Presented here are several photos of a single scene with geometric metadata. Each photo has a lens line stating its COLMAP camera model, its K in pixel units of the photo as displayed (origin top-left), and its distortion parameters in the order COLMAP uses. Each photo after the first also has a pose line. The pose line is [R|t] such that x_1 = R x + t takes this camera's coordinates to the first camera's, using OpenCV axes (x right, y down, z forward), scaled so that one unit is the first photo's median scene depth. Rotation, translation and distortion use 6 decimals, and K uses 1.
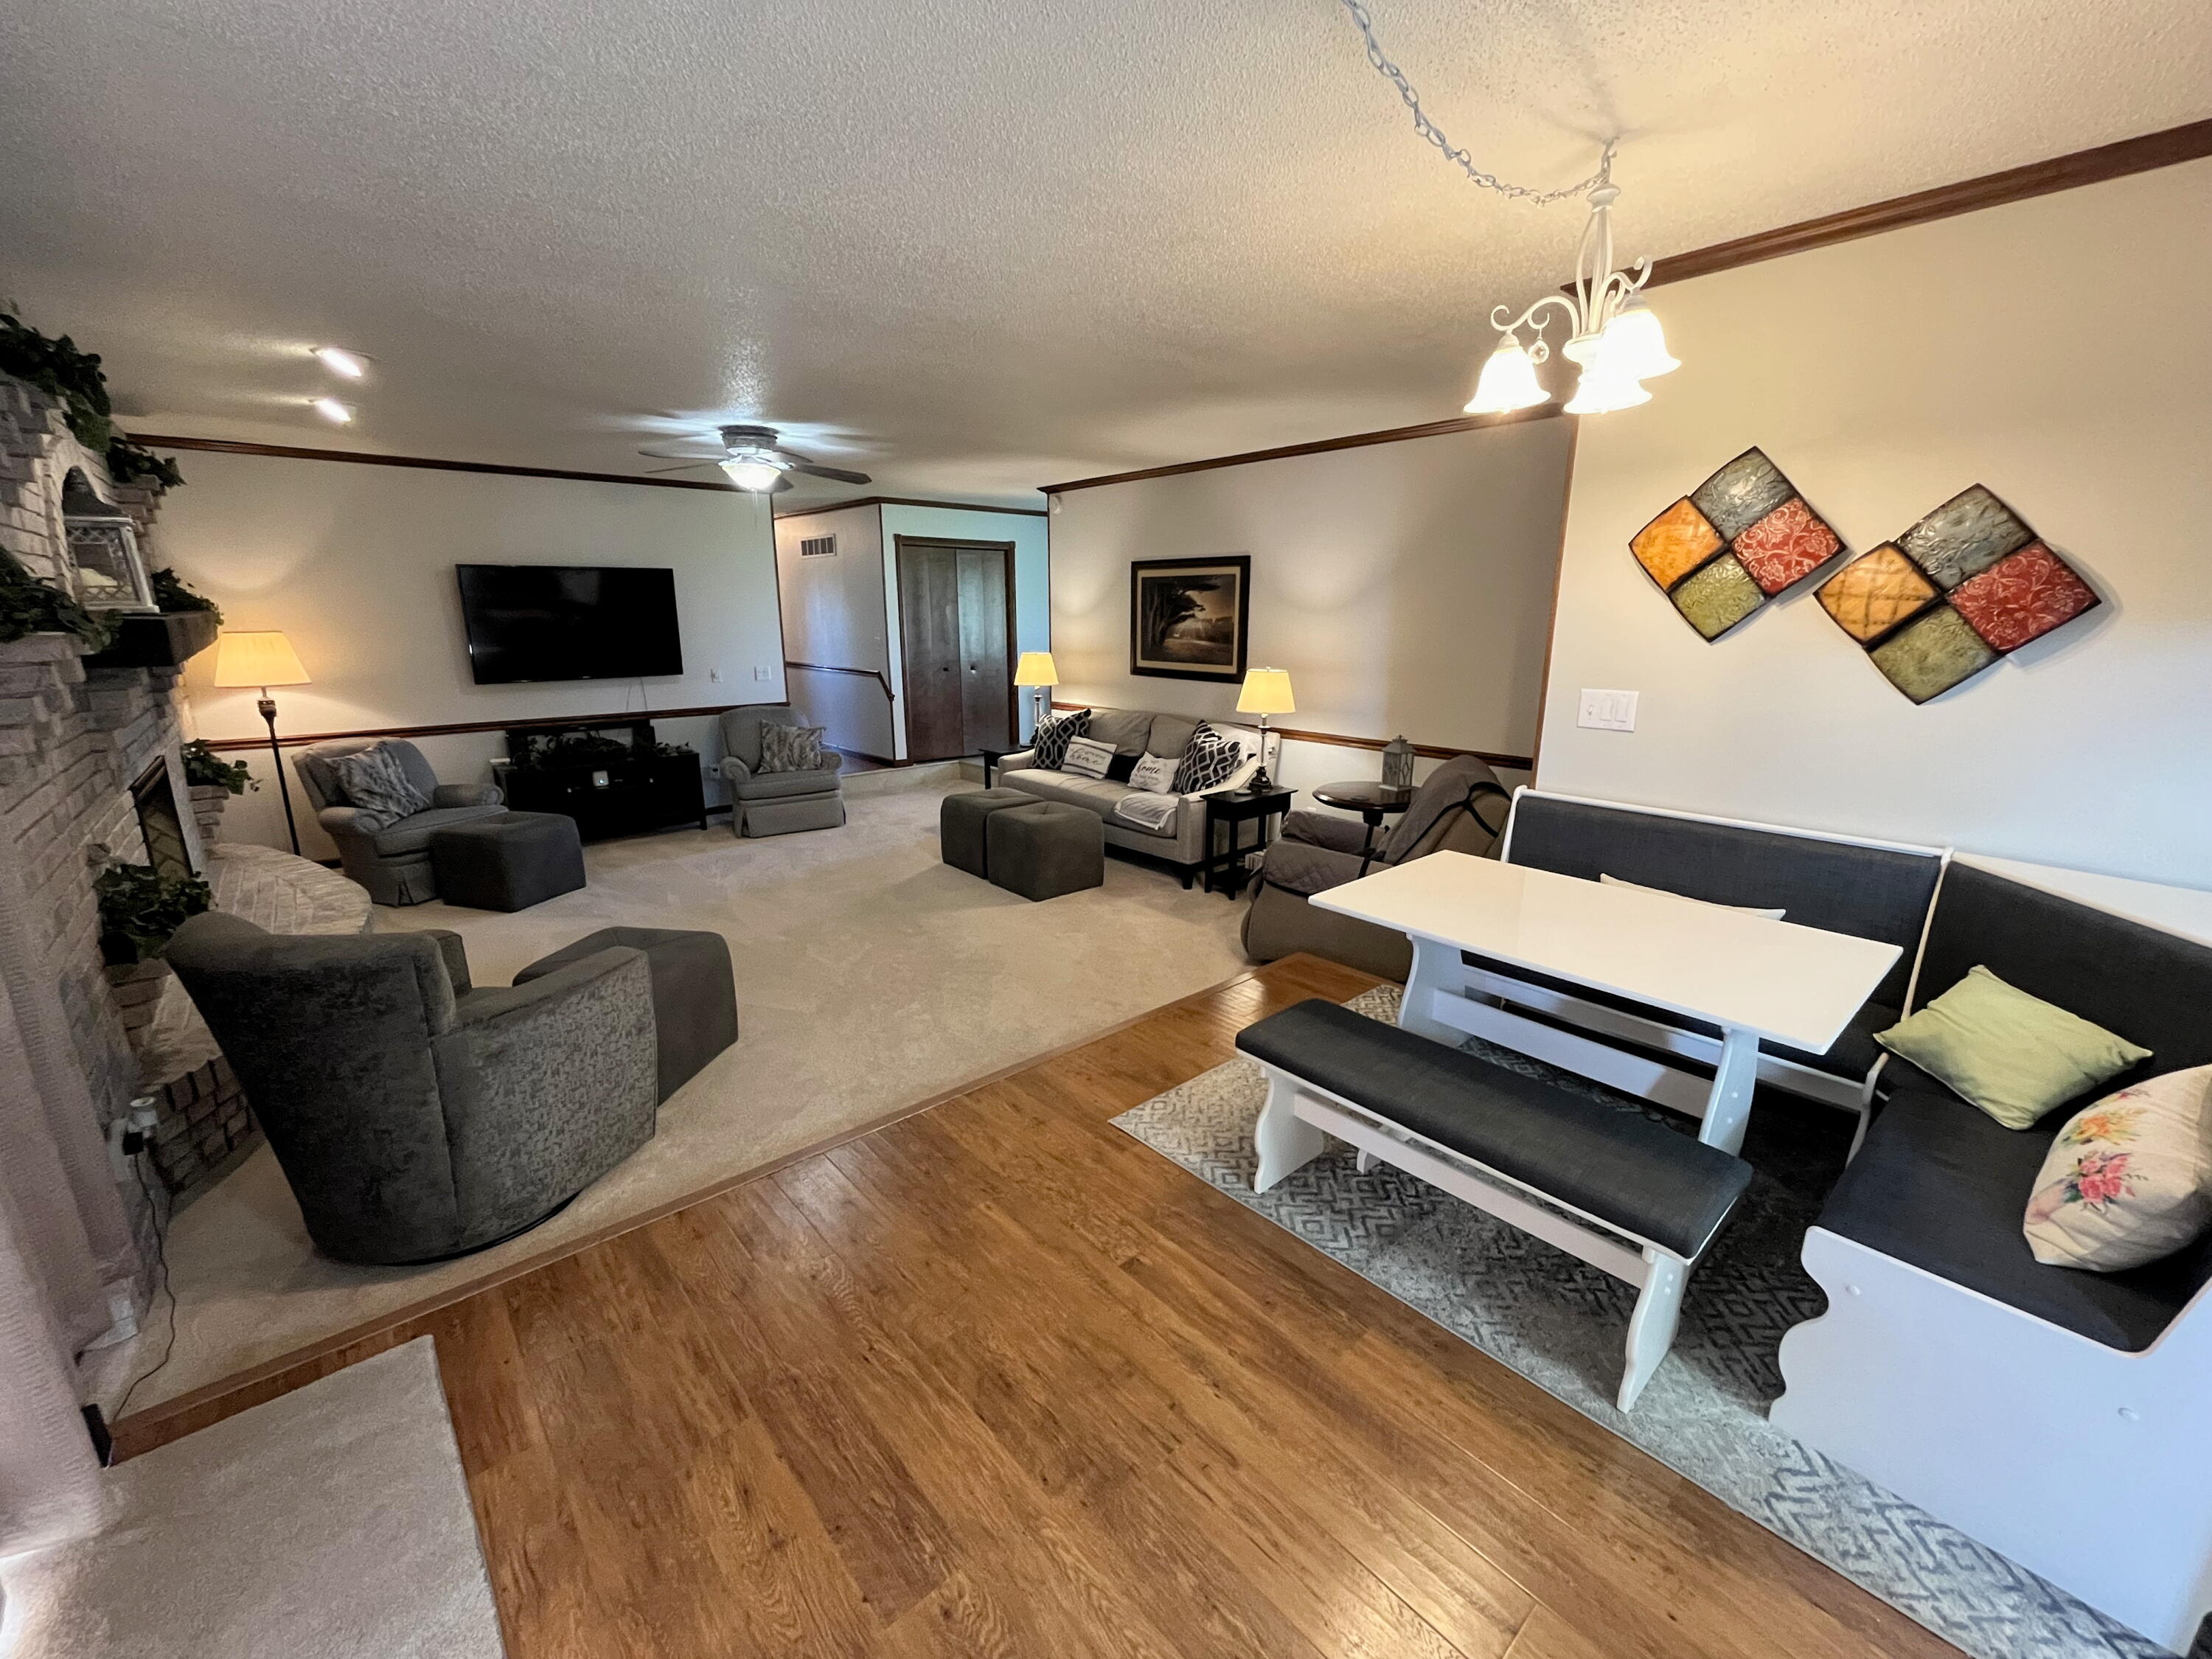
lens RADIAL K [[898.7, 0, 1098.4], [0, 898.7, 832.4], [0, 0, 1]] dist [-0.002748, -0.000571]
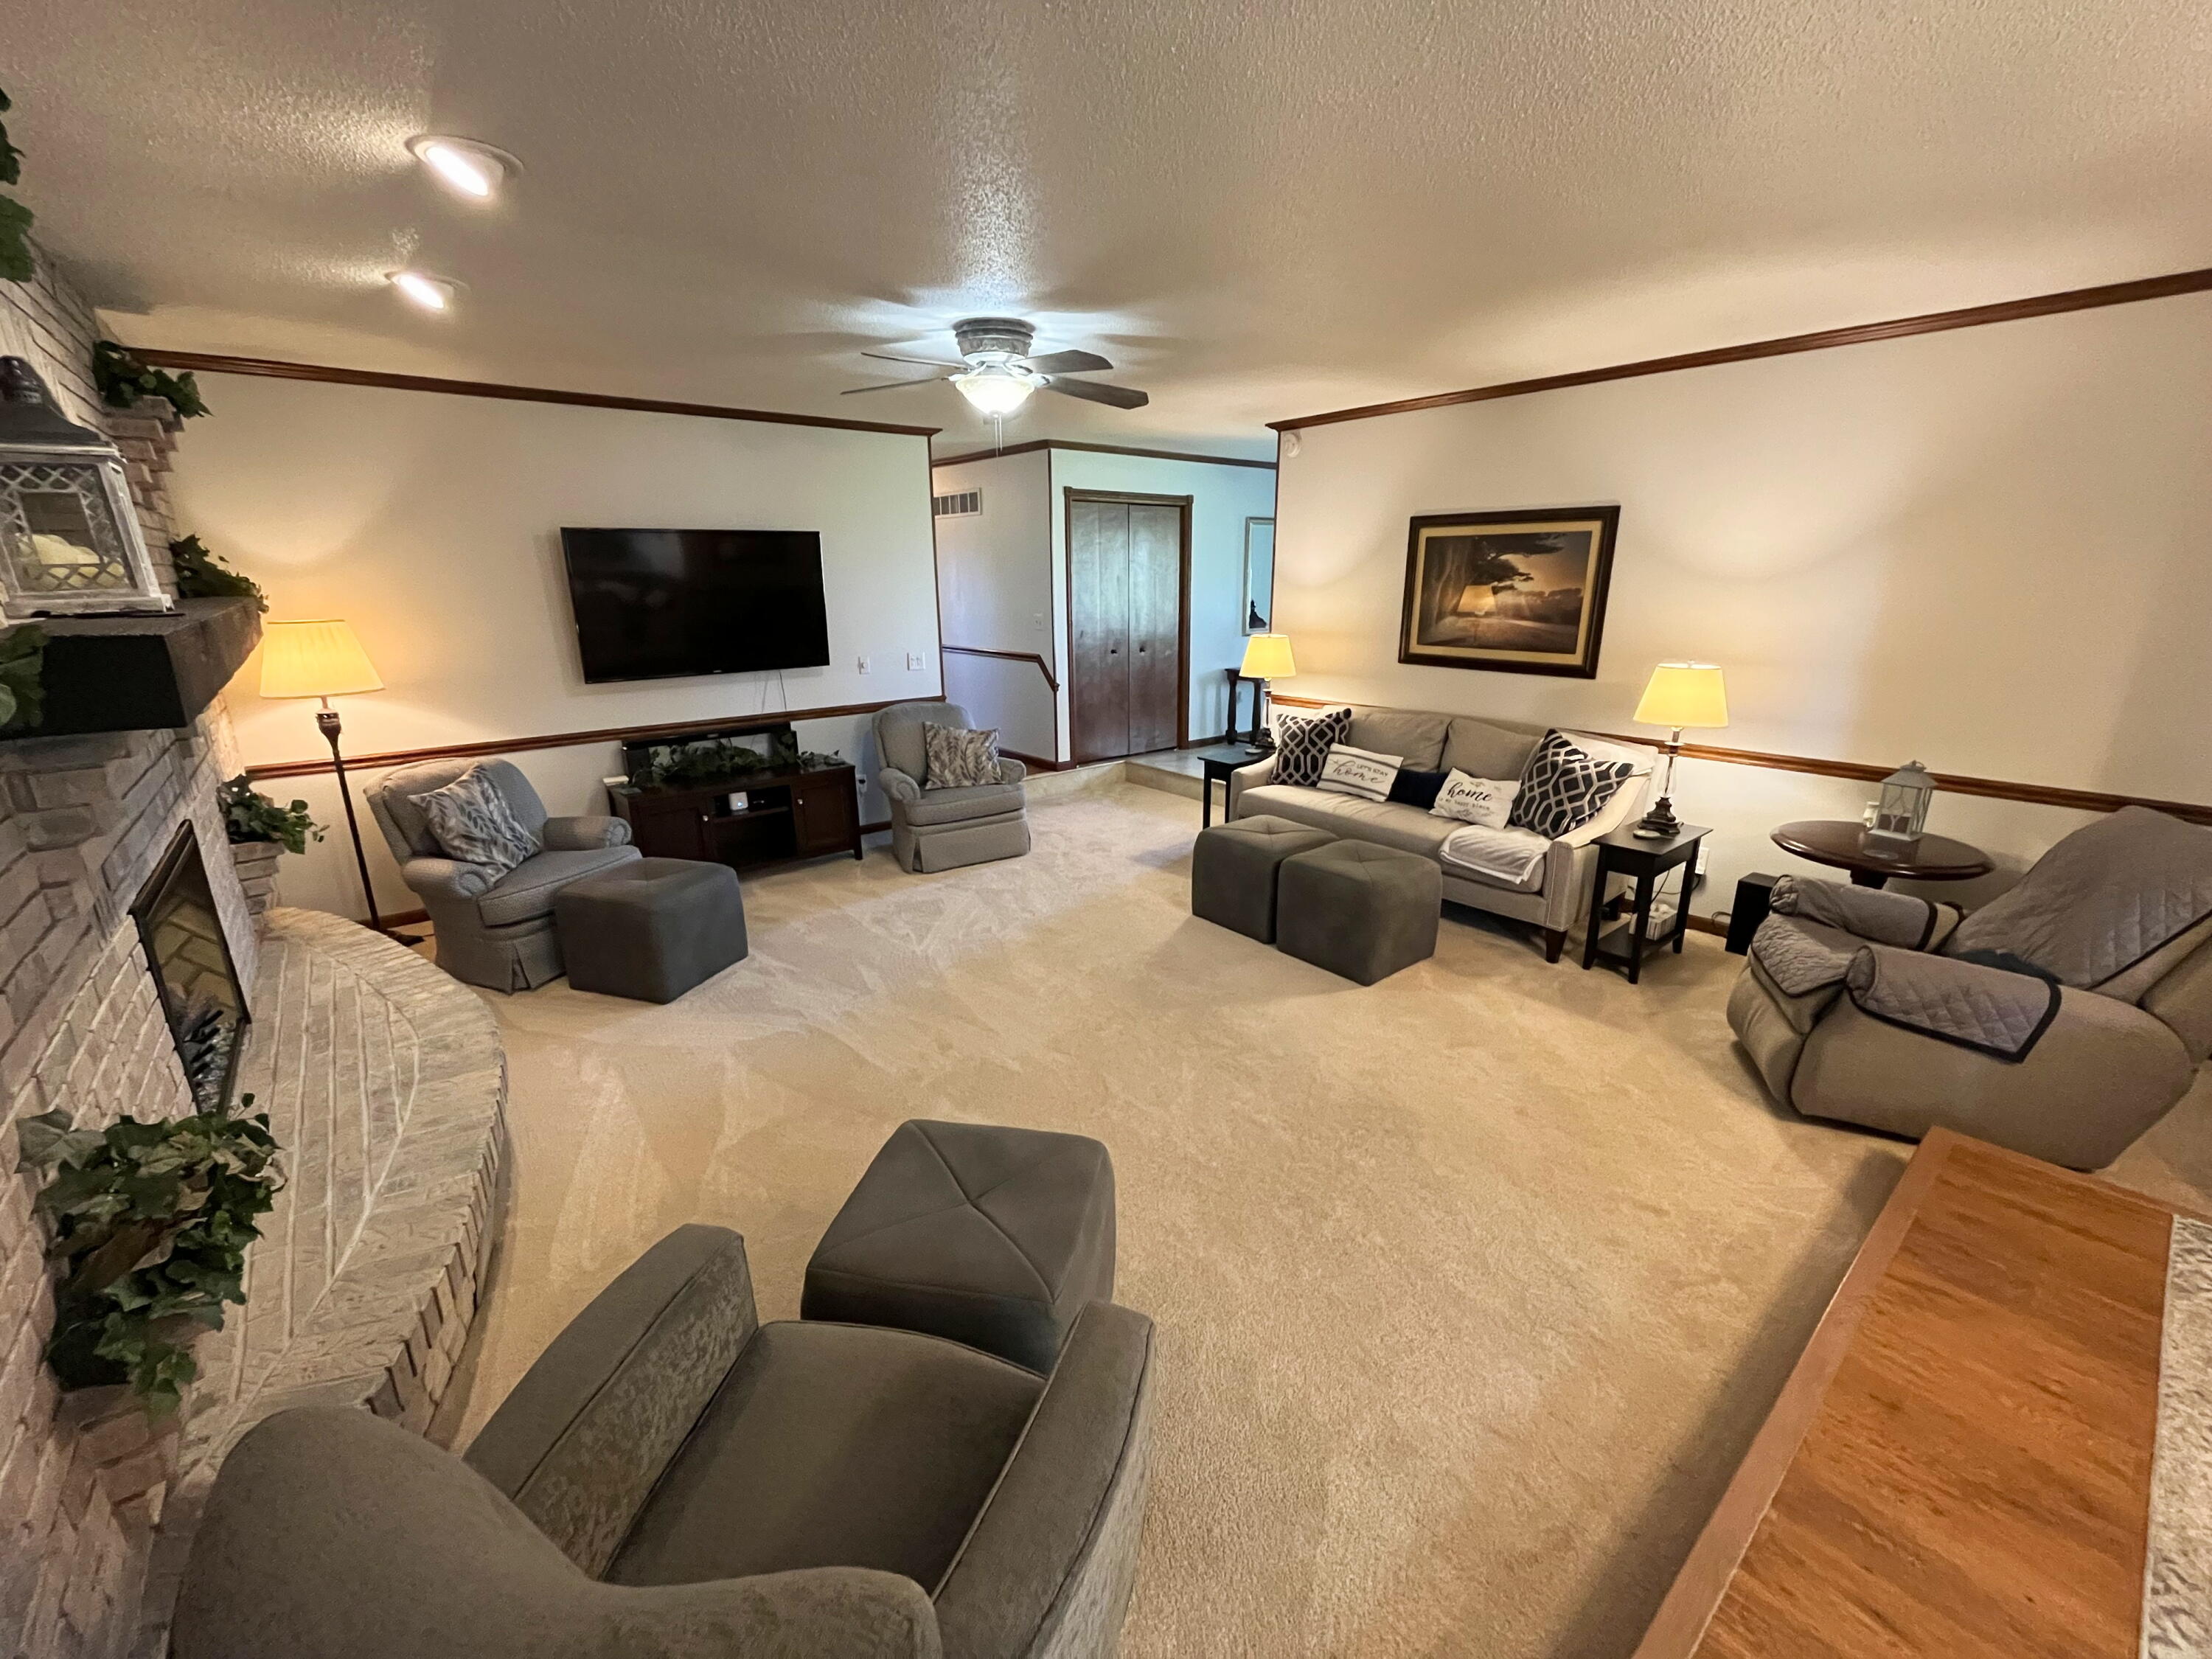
lens RADIAL K [[898.7, 0, 1098.4], [0, 898.7, 832.4], [0, 0, 1]] dist [-0.002748, -0.000571]
pose [[0.999617, -0.000283, -0.027659, -0.251279], [0.001349, 0.999257, 0.038522, -0.072073], [0.027627, -0.038544, 0.998875, 0.252716]]
